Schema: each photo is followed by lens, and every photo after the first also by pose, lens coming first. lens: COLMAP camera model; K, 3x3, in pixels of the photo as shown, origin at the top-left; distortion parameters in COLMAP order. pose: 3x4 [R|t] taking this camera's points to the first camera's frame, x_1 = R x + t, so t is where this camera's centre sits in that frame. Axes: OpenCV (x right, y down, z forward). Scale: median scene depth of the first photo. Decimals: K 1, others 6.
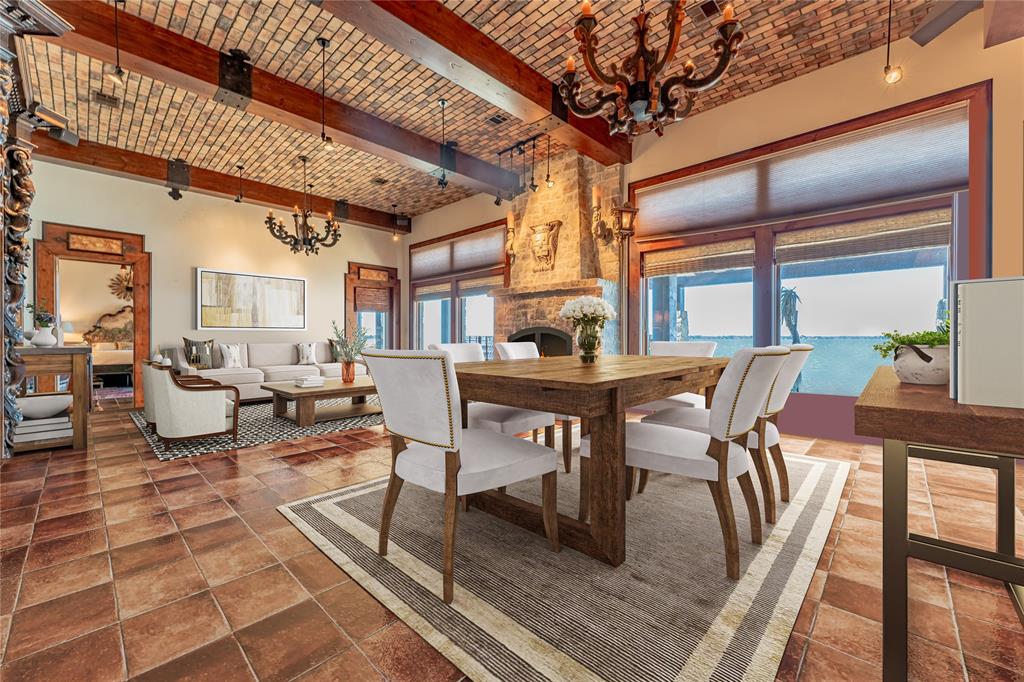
lens RADIAL K [[412.7, 0, 512.3], [0, 412.7, 338.7], [0, 0, 1]] dist [0.000370, -0.000013]
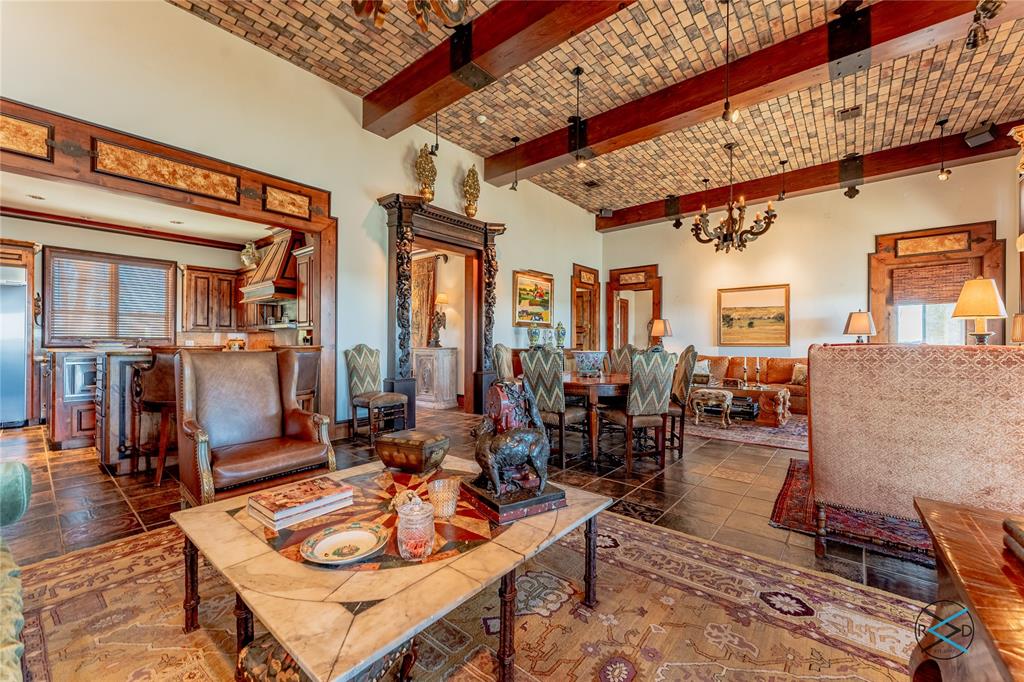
lens RADIAL K [[412.7, 0, 510.6], [0, 412.7, 341.1], [0, 0, 1]] dist [0.000370, -0.000013]
pose [[0.069693, 0.001799, -0.997567, 0.370180], [0.005049, 0.999985, 0.002157, -0.017274], [0.997556, -0.005187, 0.069683, 0.470866]]
